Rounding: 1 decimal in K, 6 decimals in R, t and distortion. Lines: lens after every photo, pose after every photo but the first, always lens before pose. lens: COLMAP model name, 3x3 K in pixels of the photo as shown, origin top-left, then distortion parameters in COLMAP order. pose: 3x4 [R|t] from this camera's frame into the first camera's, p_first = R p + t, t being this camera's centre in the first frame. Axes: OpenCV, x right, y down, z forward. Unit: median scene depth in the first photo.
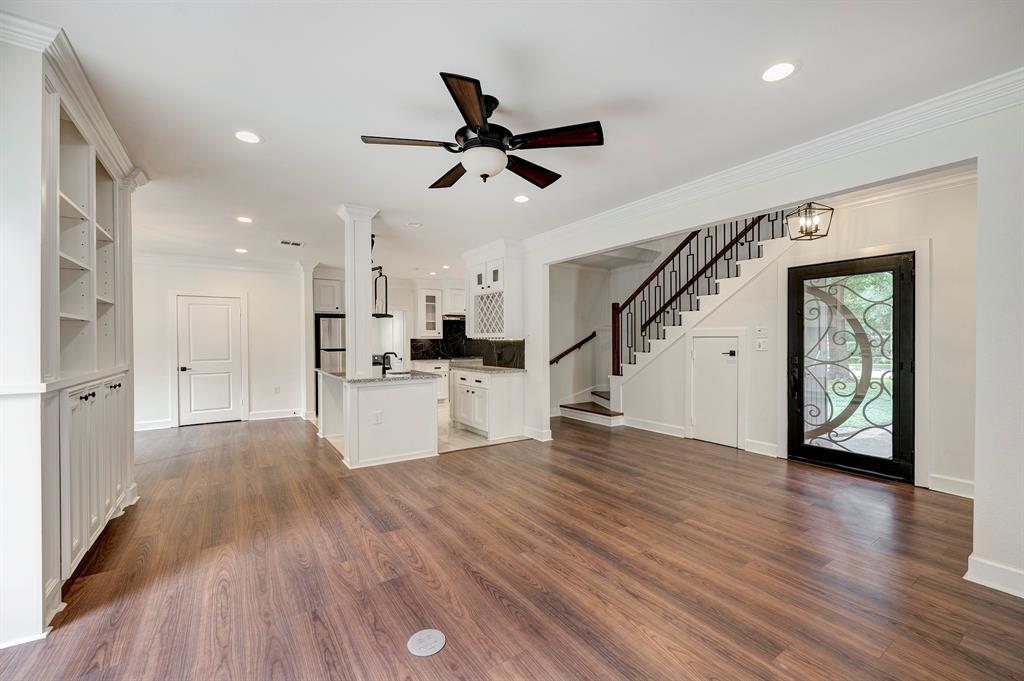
lens RADIAL K [[404.2, 0, 512.4], [0, 404.2, 341.8], [0, 0, 1]] dist [-0.000440, -0.000023]
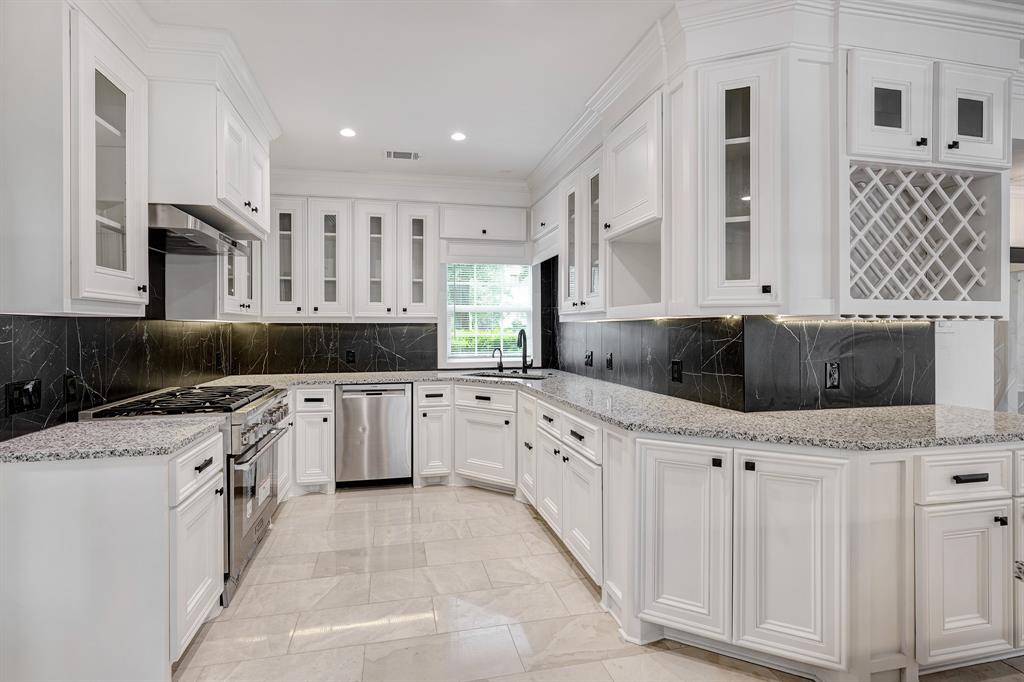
lens RADIAL K [[482.4, 0, 513.6], [0, 482.4, 335.5], [0, 0, 1]] dist [0.002065, -0.000074]
pose [[0.380881, -0.010999, 0.924558, -0.629041], [0.001398, 0.999935, 0.011320, -0.000446], [-0.924623, -0.003019, 0.380872, 1.419382]]
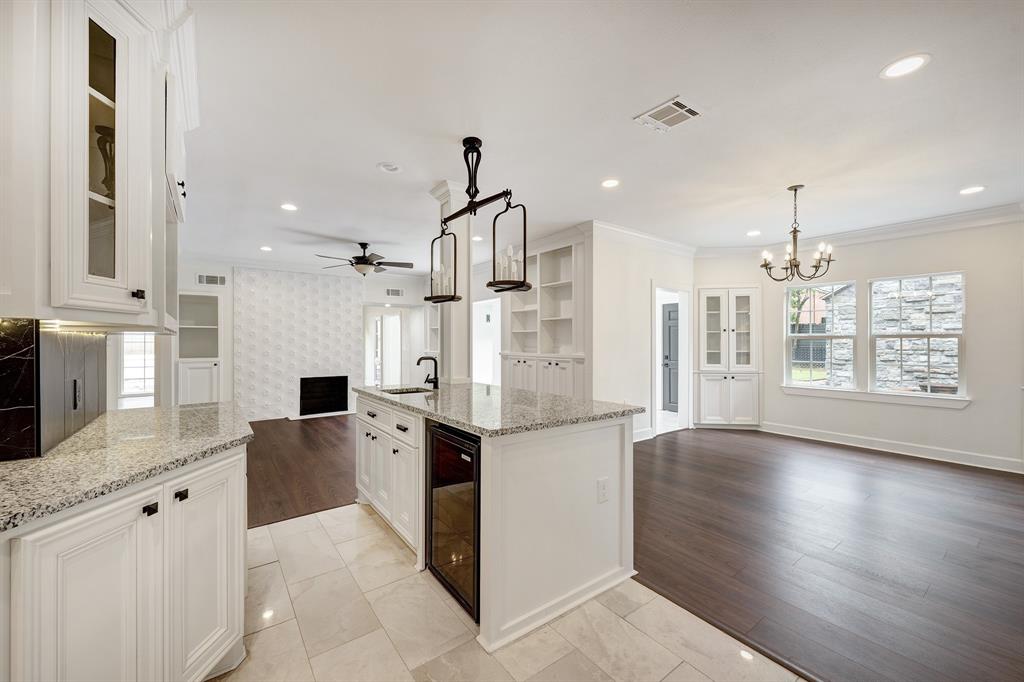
lens RADIAL K [[410.4, 0, 513.0], [0, 410.4, 337.4], [0, 0, 1]] dist [-0.006452, -0.000084]
pose [[-0.999706, 0.002871, -0.024086, -0.435478], [0.003080, 0.999958, -0.008639, 0.000047], [0.024060, -0.008711, -0.999673, 1.678384]]
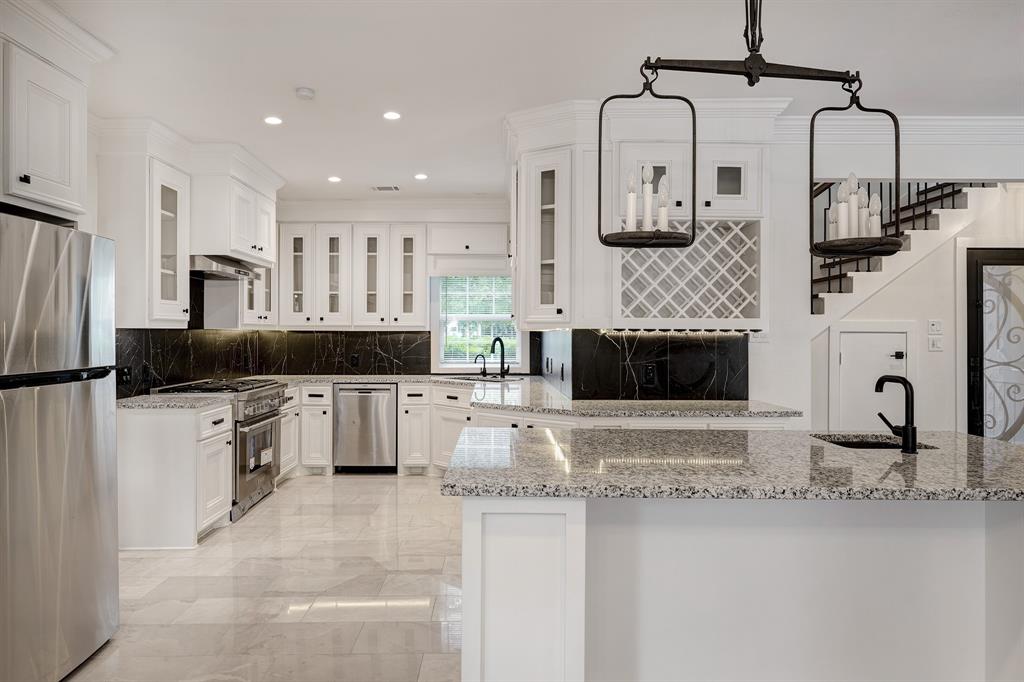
lens RADIAL K [[642.4, 0, 507.1], [0, 642.4, 343.5], [0, 0, 1]] dist [-0.000246, 0.000772]
pose [[0.567442, -0.007003, 0.823384, -0.854284], [-0.003580, 0.999933, 0.010972, -0.003560], [-0.823406, -0.009174, 0.567379, 0.984976]]
